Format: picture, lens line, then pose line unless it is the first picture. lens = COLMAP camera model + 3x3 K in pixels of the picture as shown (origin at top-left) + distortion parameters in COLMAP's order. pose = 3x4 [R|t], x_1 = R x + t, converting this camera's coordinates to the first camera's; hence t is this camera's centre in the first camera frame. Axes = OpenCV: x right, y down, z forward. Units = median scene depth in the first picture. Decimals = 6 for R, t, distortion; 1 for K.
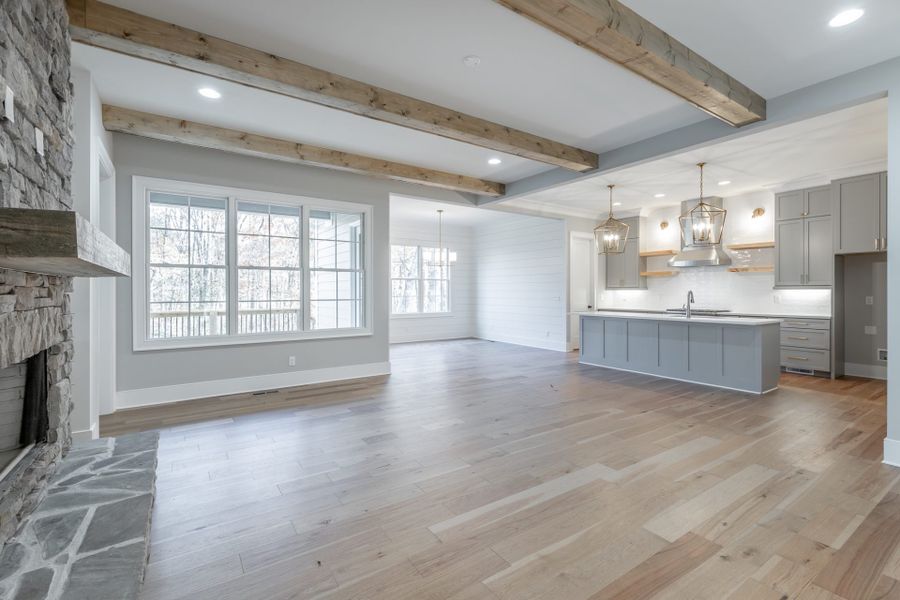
lens RADIAL K [[400.9, 0, 449.8], [0, 400.9, 295.9], [0, 0, 1]] dist [0.005079, 0.000795]
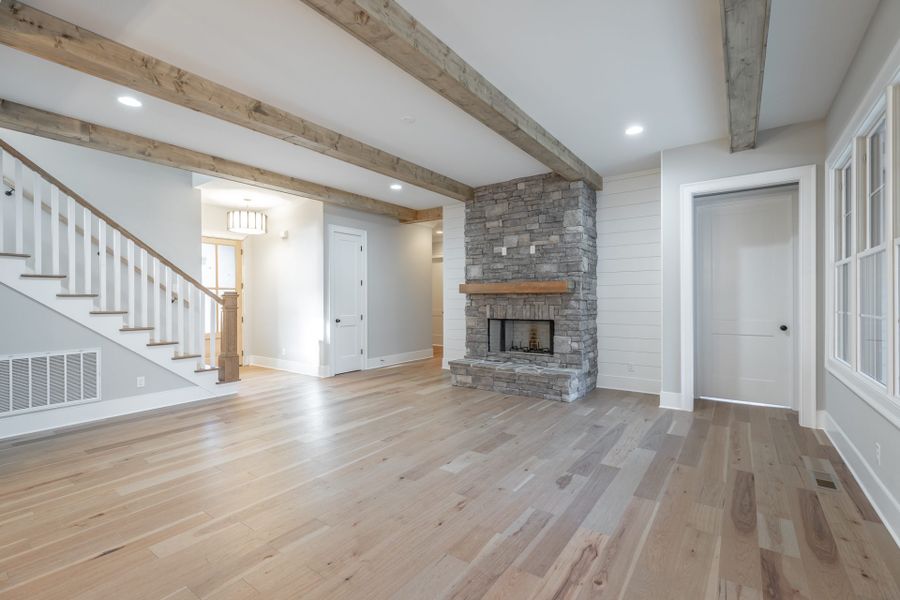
lens RADIAL K [[402.2, 0, 449.9], [0, 402.2, 302.0], [0, 0, 1]] dist [0.003336, 0.000408]
pose [[-0.938707, 0.005120, -0.344678, 0.289021], [-0.000256, 0.999879, 0.015552, -0.021684], [0.344716, 0.014687, -0.938592, 1.727728]]
